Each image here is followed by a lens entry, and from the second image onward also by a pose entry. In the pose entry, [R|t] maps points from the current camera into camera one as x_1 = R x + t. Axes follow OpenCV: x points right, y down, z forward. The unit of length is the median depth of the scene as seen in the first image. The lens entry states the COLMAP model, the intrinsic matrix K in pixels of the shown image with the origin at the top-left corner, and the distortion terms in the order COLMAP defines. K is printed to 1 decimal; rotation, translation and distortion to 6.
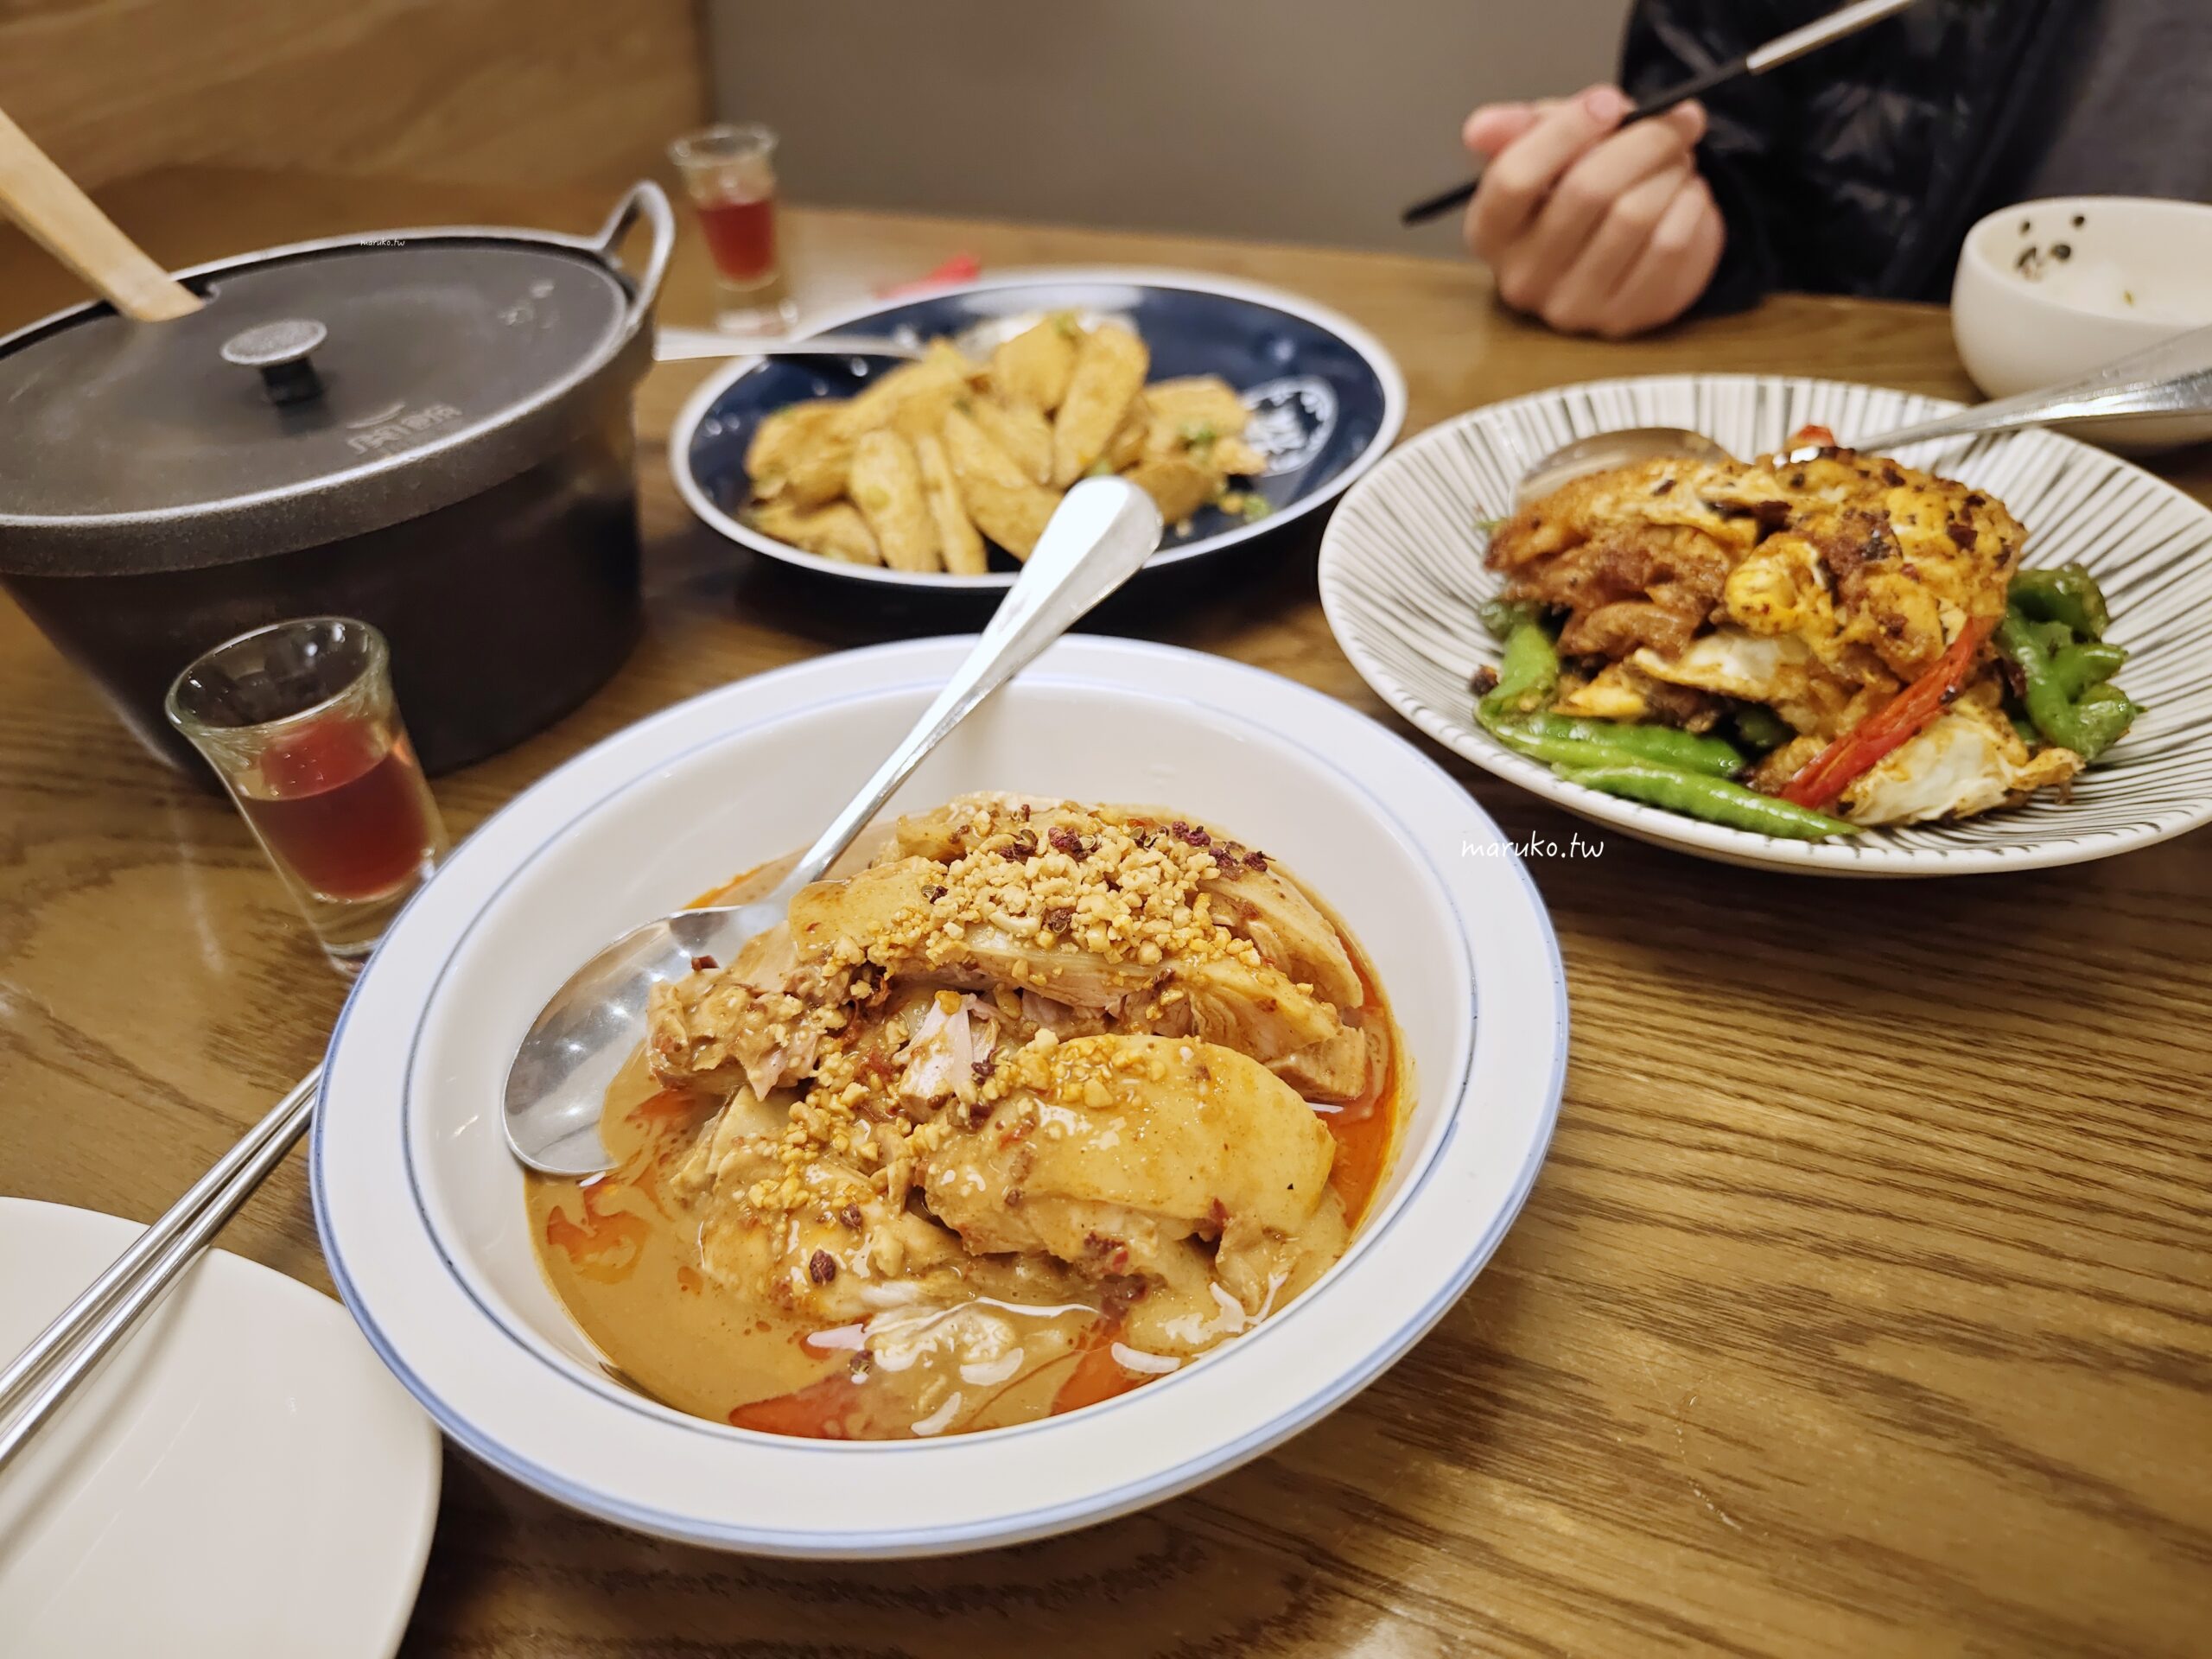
lens RADIAL K [[1580.3, 0, 1106.0], [0, 1580.3, 829.5], [0, 0, 1]] dist [-0.002228, -0.005895]
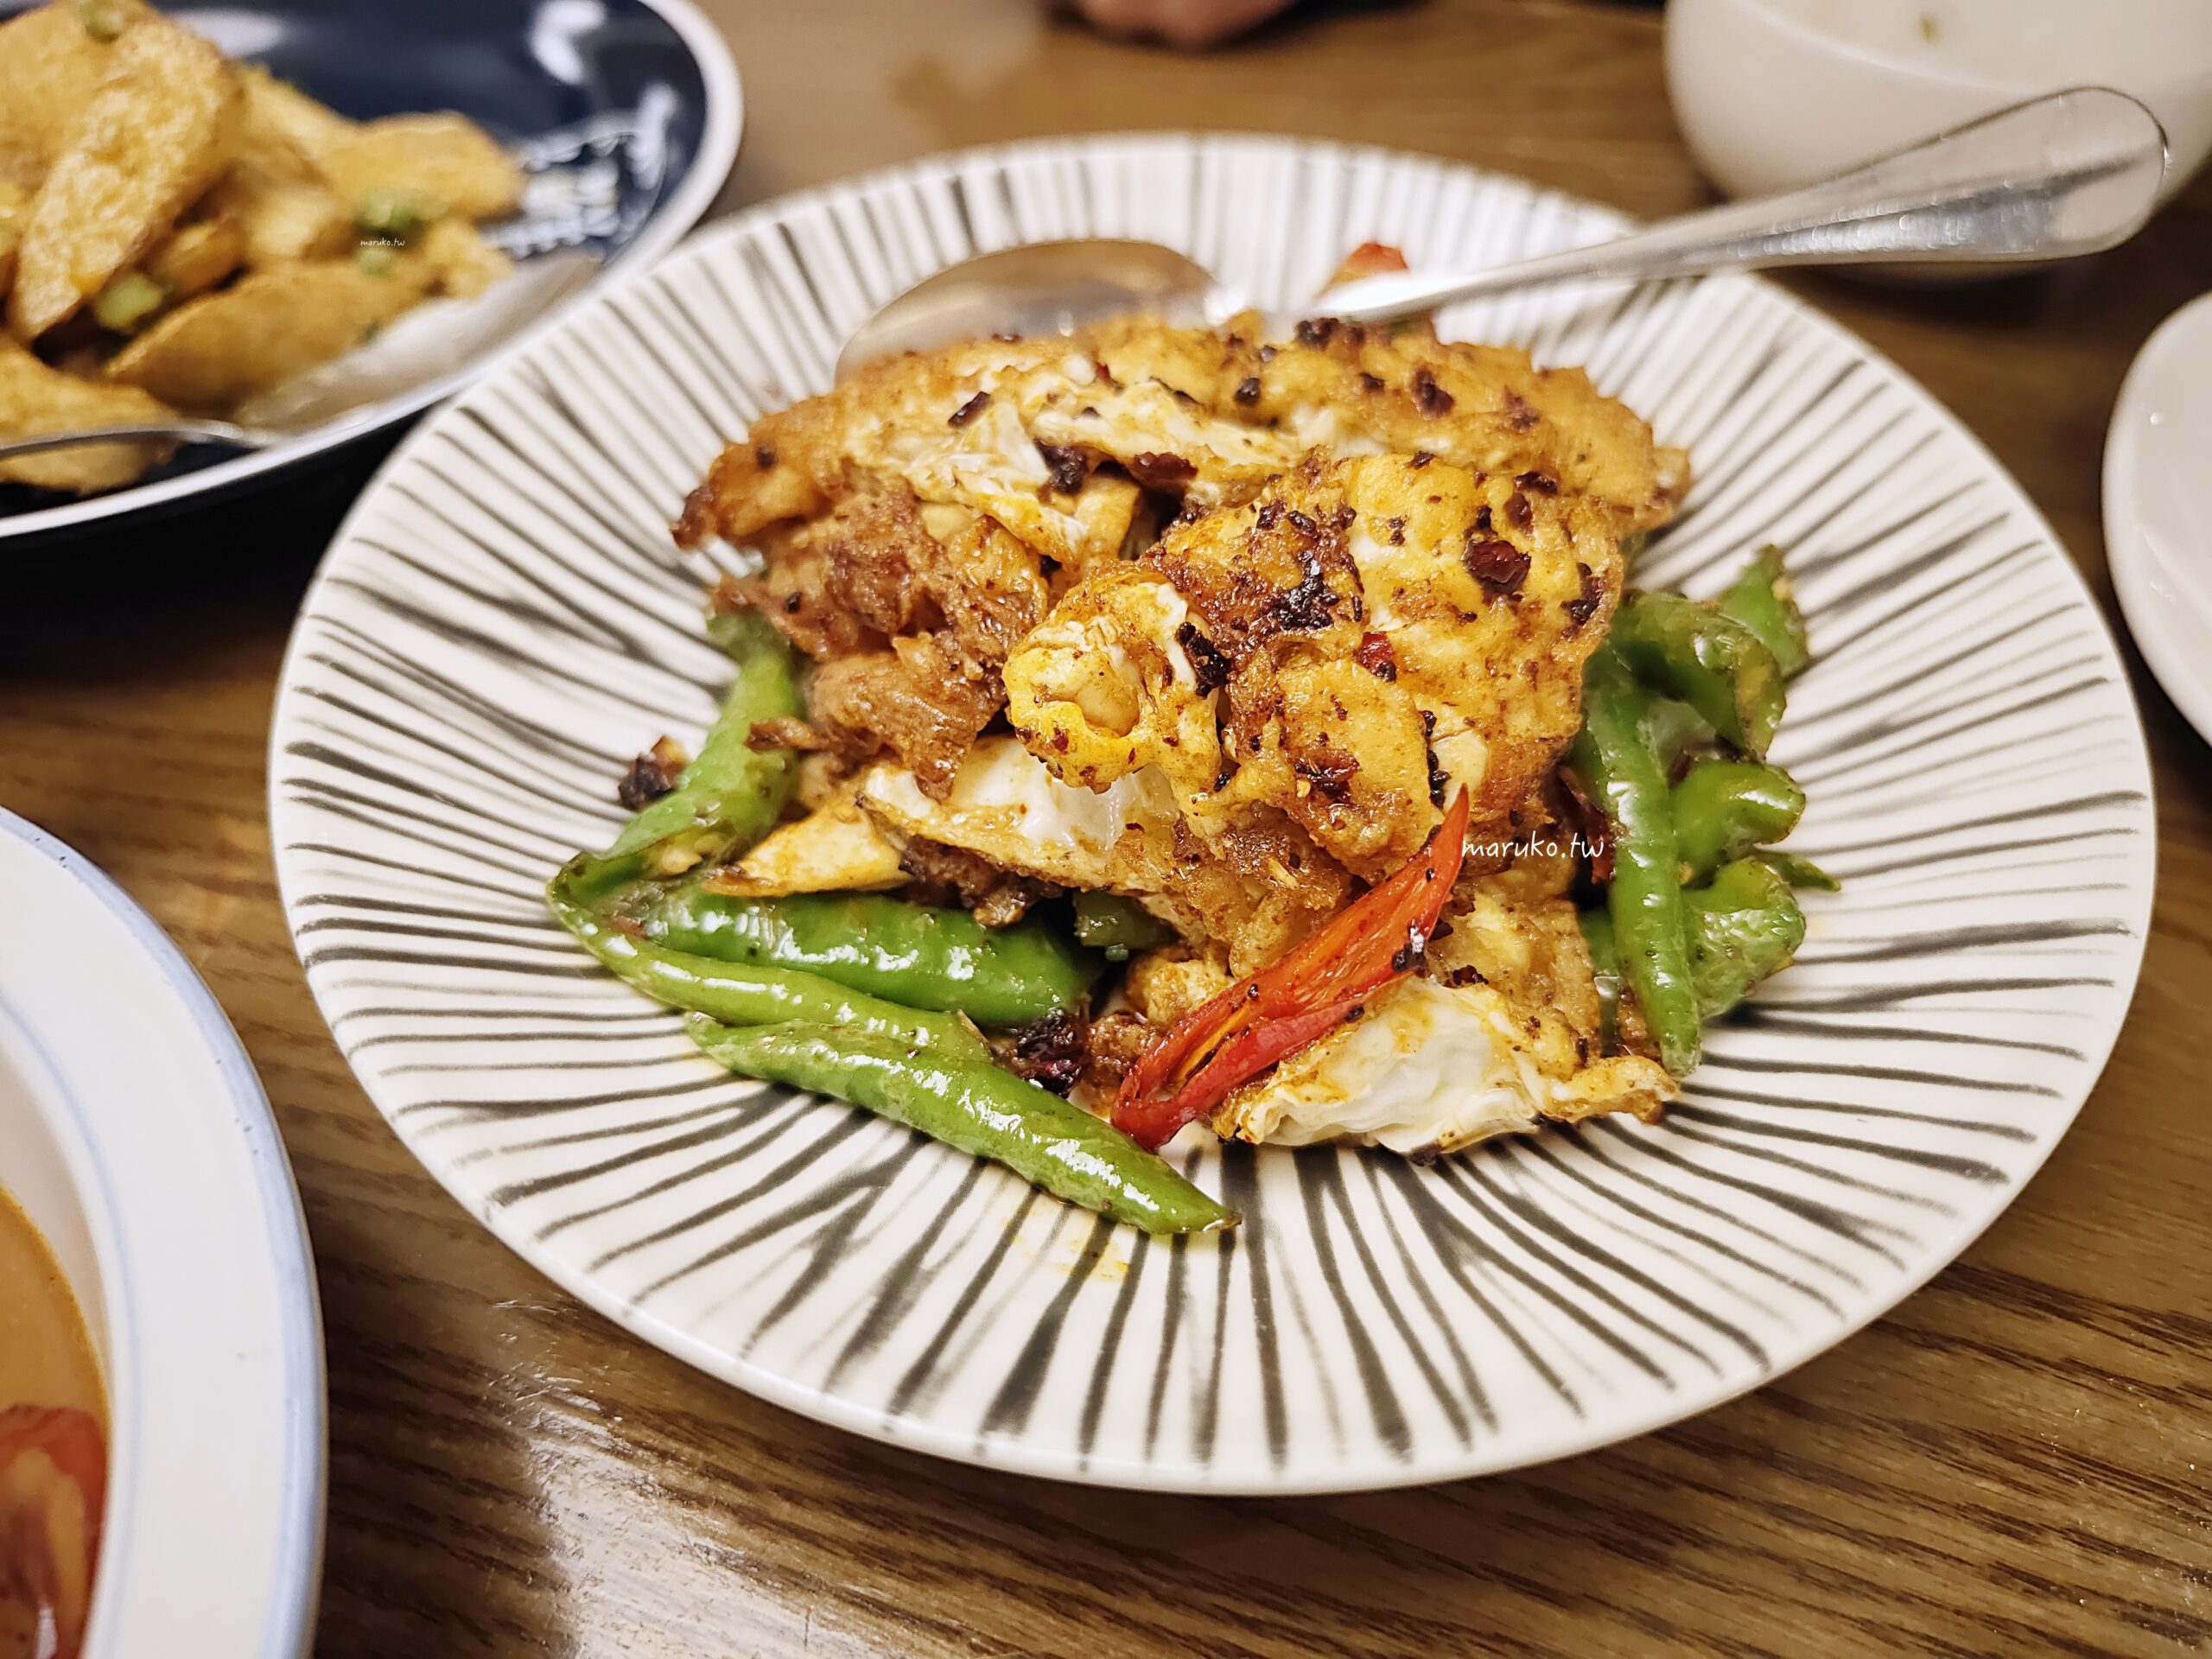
lens RADIAL K [[1580.2, 0, 1106.0], [0, 1580.2, 829.5], [0, 0, 1]] dist [-0.046662, 0.000178]
pose [[0.995743, -0.009703, 0.091663, 0.379092], [-0.007613, 0.982390, 0.186685, -0.195405], [-0.091861, -0.186588, 0.978134, 0.529655]]
